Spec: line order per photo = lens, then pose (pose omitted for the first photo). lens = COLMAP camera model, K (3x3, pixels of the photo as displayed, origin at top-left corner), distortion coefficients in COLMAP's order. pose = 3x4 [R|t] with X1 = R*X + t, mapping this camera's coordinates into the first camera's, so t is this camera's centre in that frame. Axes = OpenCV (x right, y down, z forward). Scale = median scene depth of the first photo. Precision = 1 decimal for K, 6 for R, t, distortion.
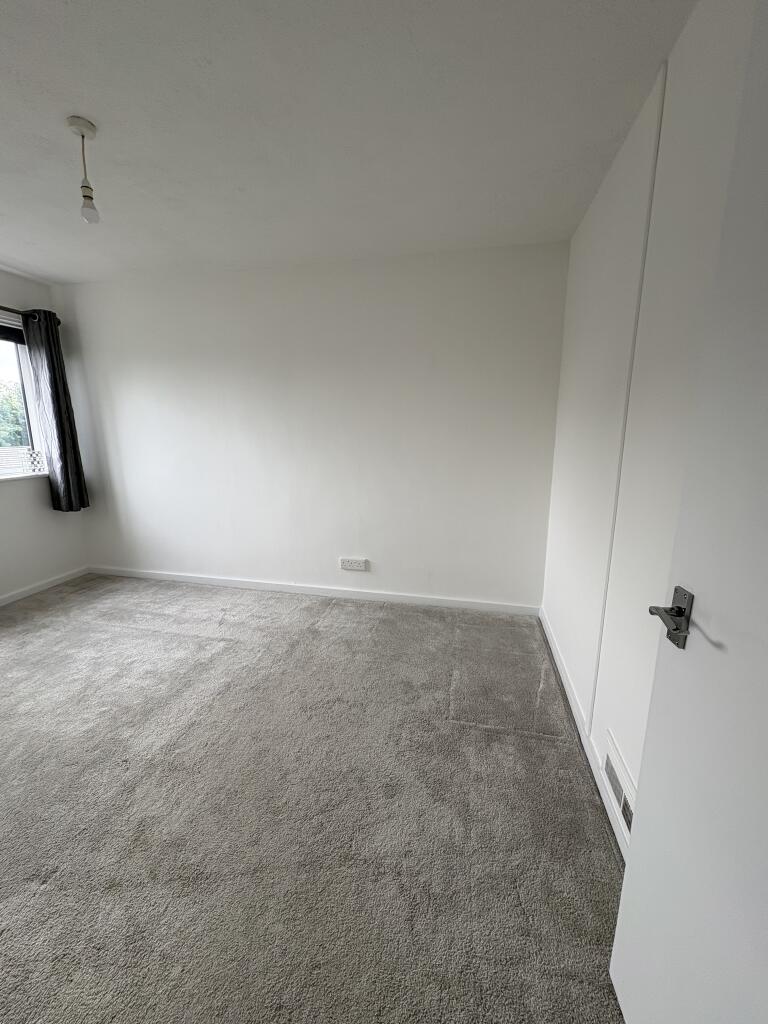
lens RADIAL K [[408.4, 0, 382.3], [0, 408.4, 514.2], [0, 0, 1]] dist [0.001911, 0.000093]
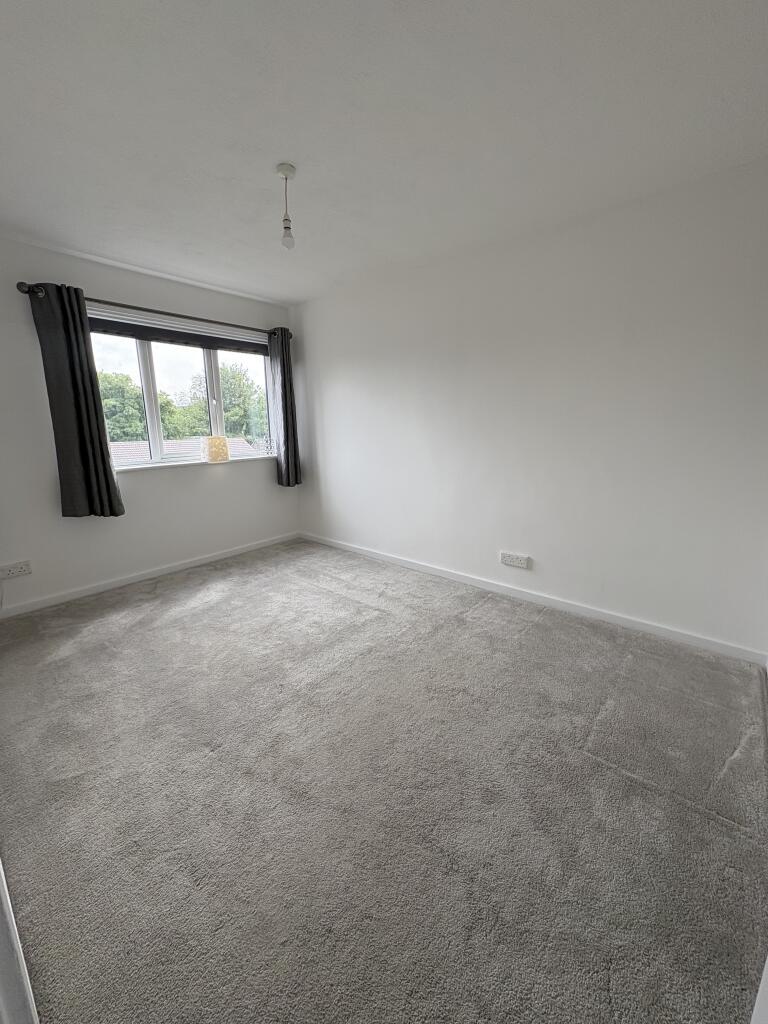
lens RADIAL K [[408.4, 0, 384.3], [0, 408.4, 515.4], [0, 0, 1]] dist [0.001911, 0.000093]
pose [[0.877701, 0.091520, -0.470389, 0.145847], [-0.083171, 0.995789, 0.038554, 0.012509], [0.471937, 0.005284, 0.881617, 0.041250]]
